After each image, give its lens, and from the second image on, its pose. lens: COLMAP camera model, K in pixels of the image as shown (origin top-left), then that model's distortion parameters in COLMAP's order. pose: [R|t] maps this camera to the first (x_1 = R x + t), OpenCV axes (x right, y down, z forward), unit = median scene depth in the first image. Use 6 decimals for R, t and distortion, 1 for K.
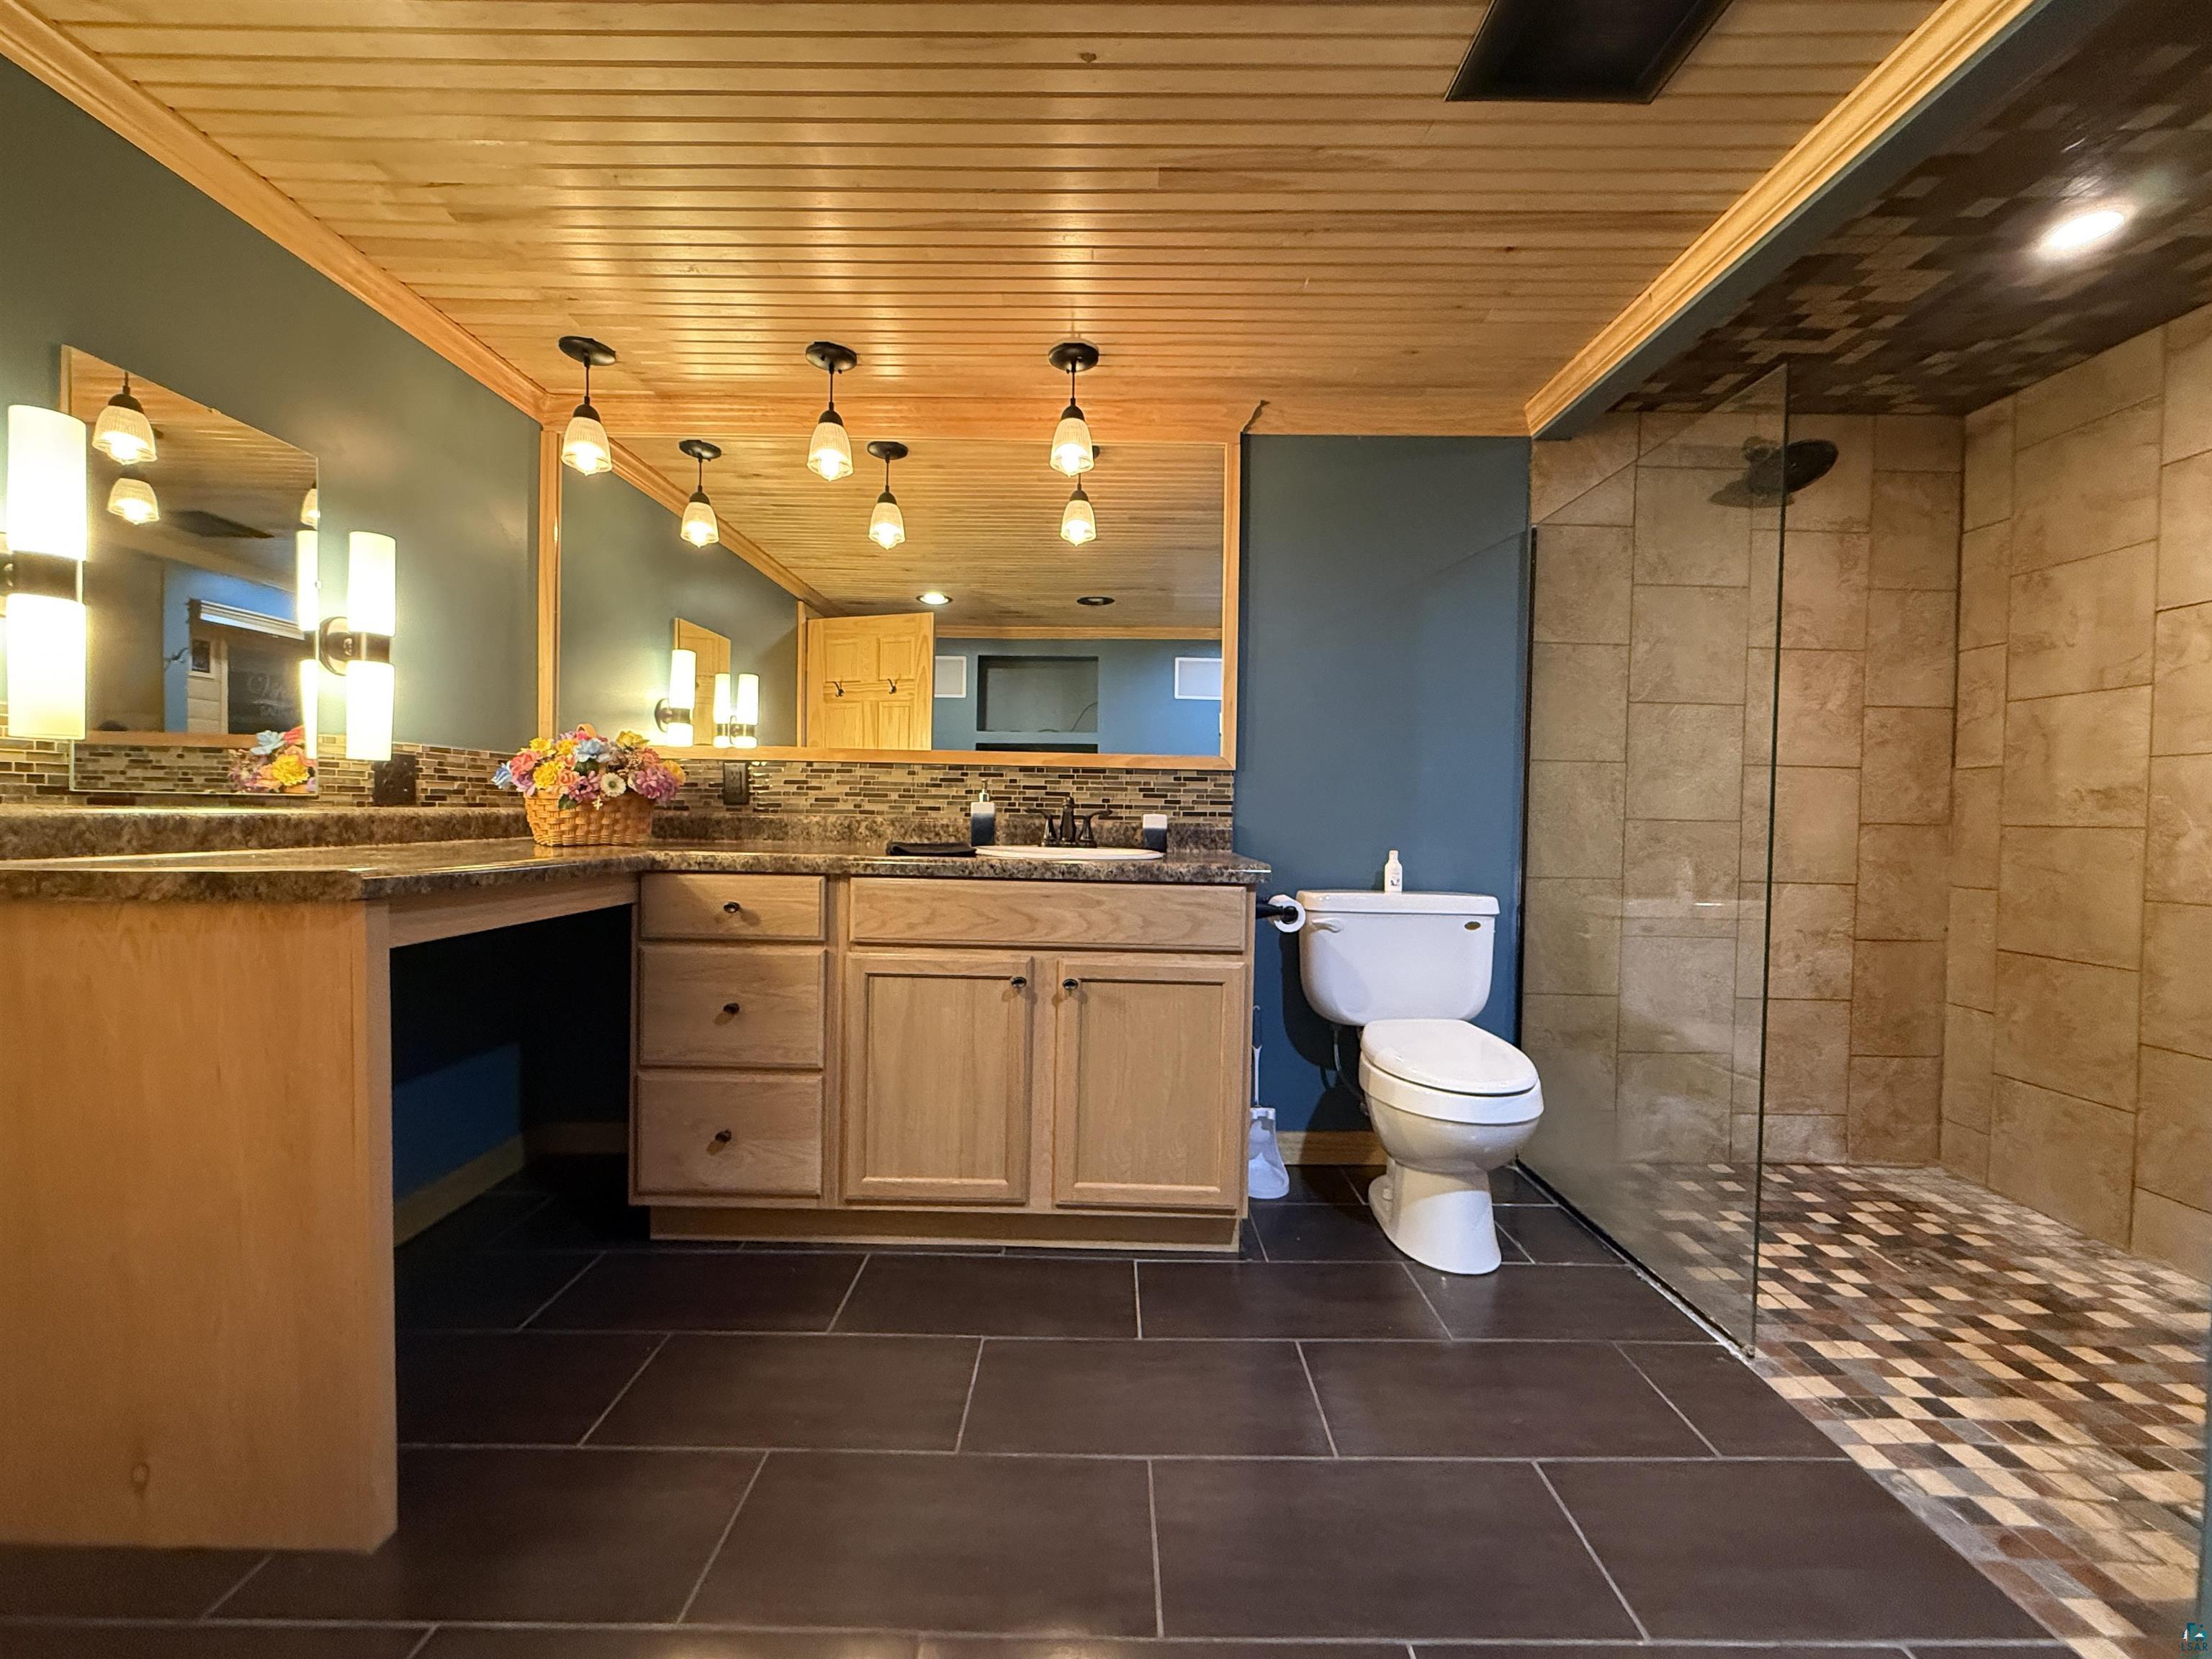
lens RADIAL K [[883.7, 0, 1098.1], [0, 883.7, 827.7], [0, 0, 1]] dist [-0.001975, 0.000374]
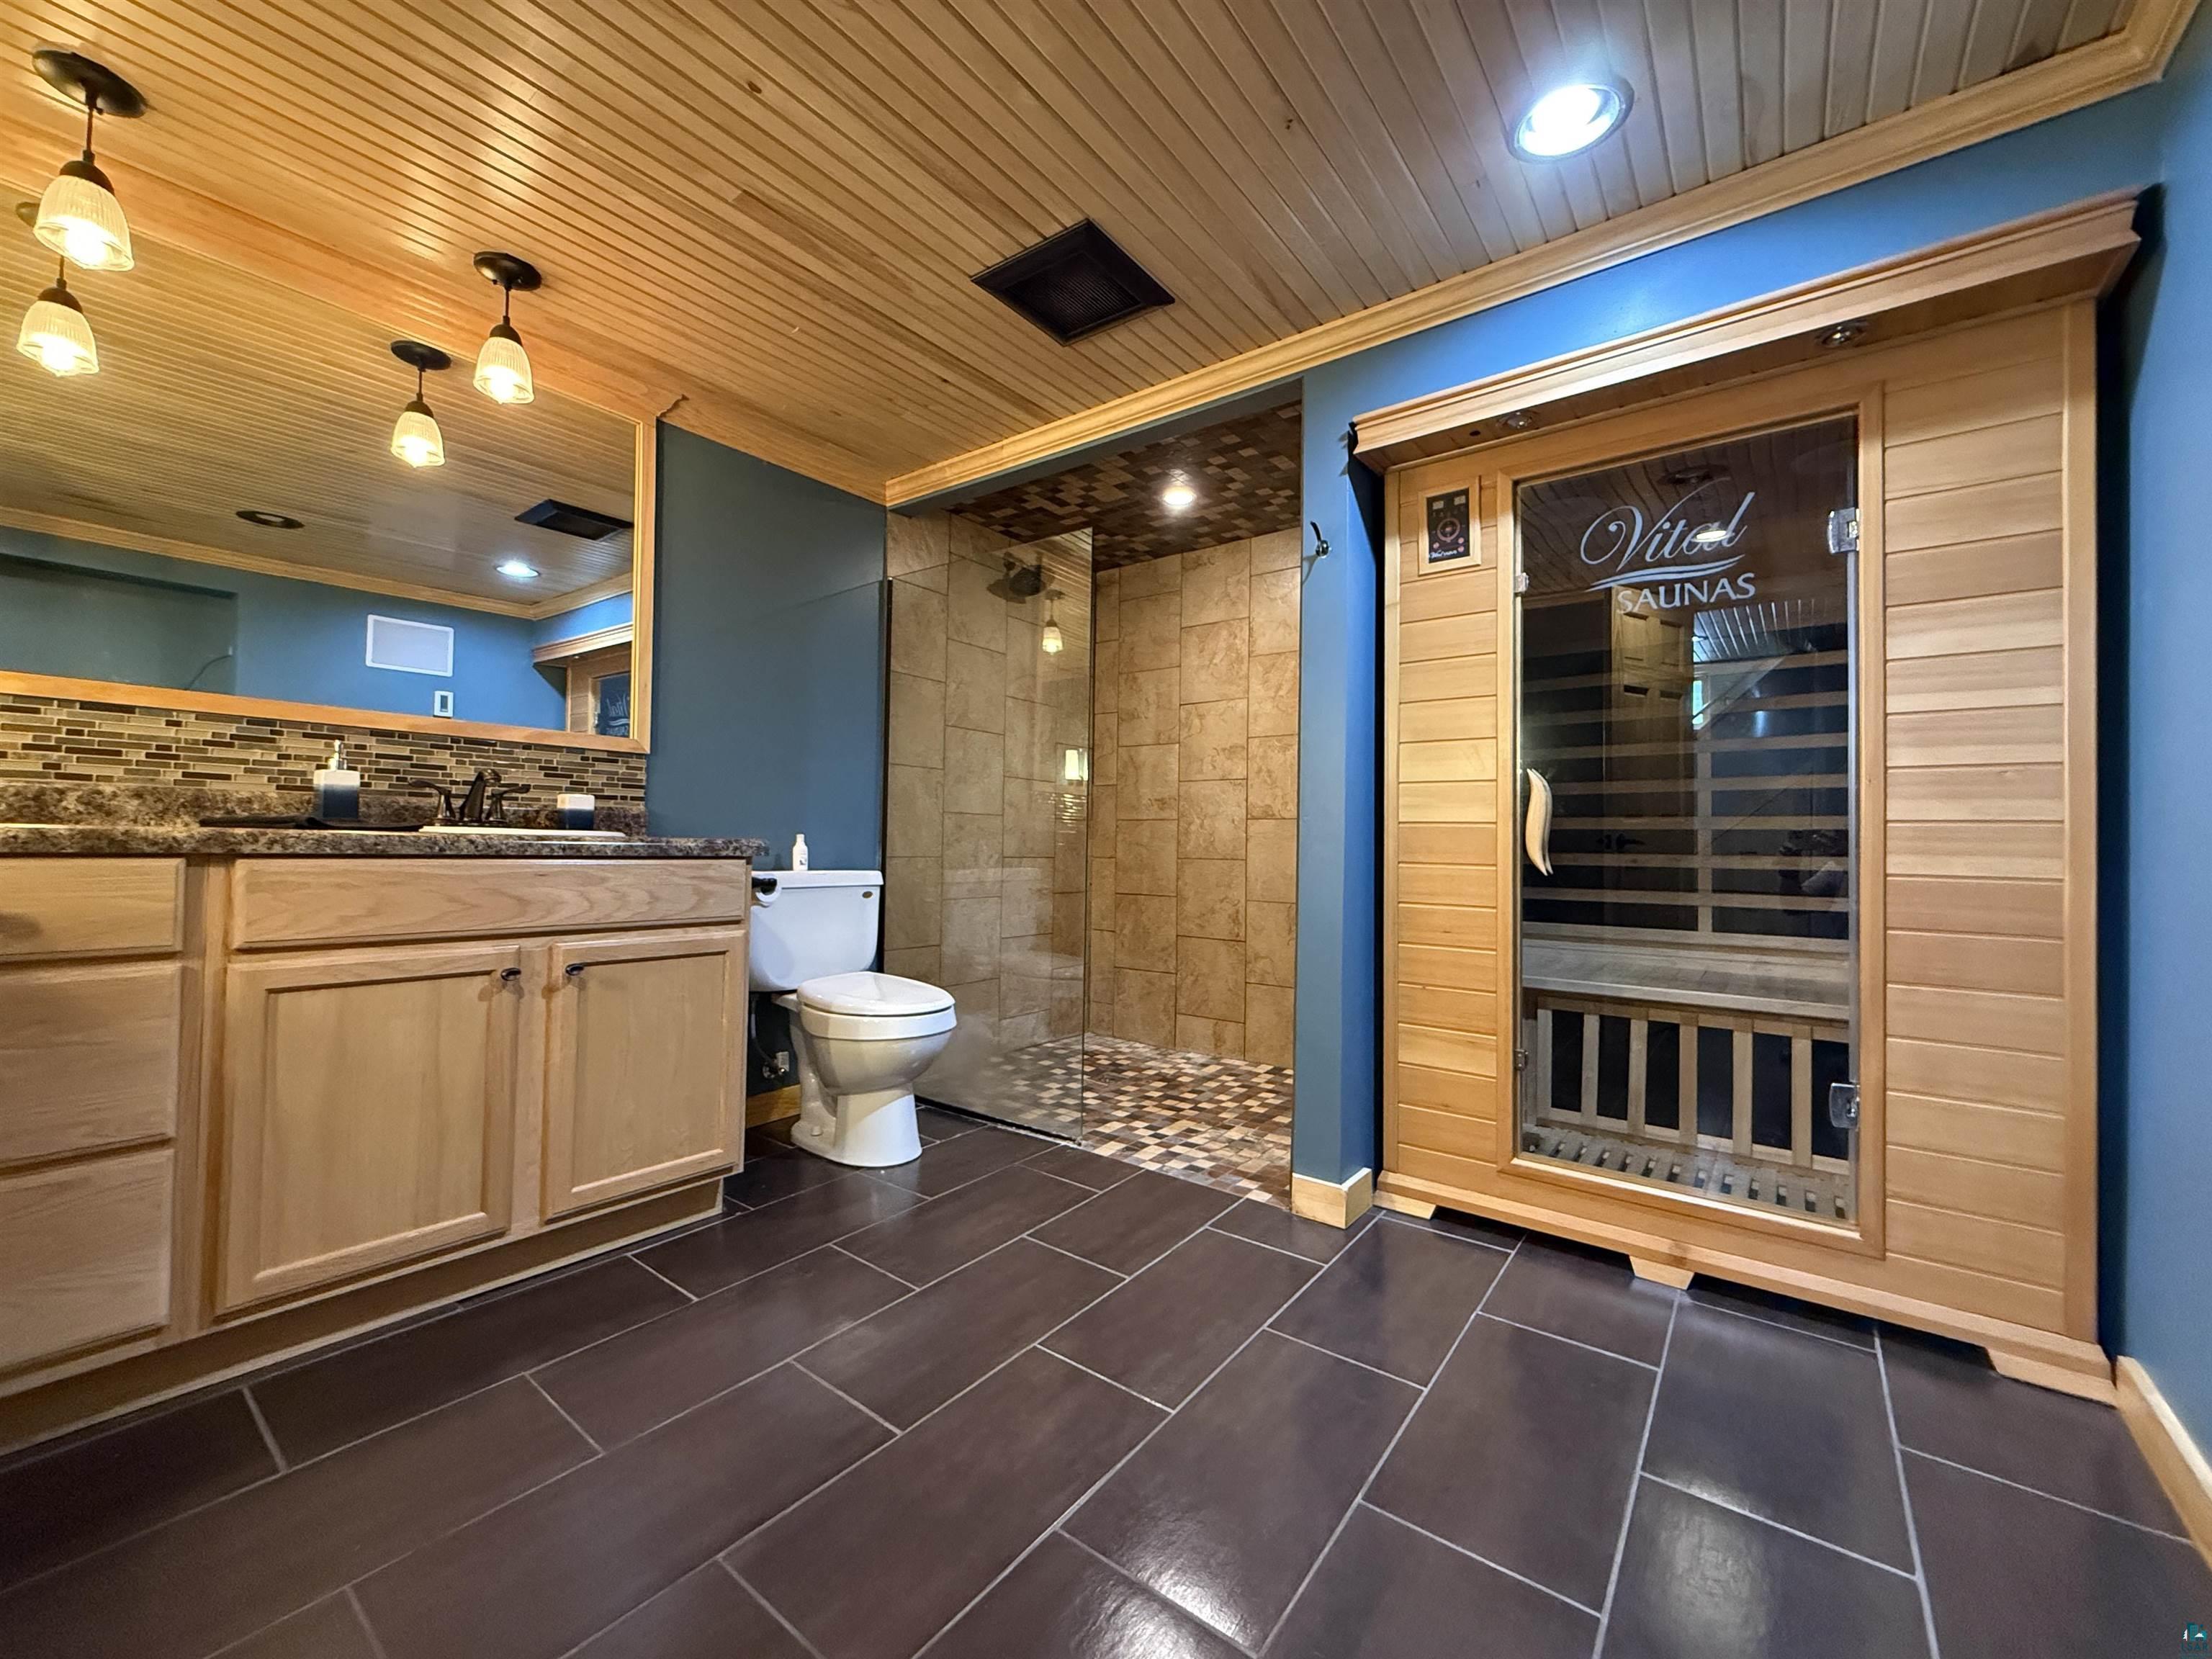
lens RADIAL K [[883.7, 0, 1102.8], [0, 883.7, 826.4], [0, 0, 1]] dist [-0.001975, 0.000374]
pose [[0.600642, 0.007875, 0.799479, -0.410884], [0.009213, 0.999817, -0.016770, 0.046089], [-0.799465, 0.017438, 0.600459, 0.005672]]
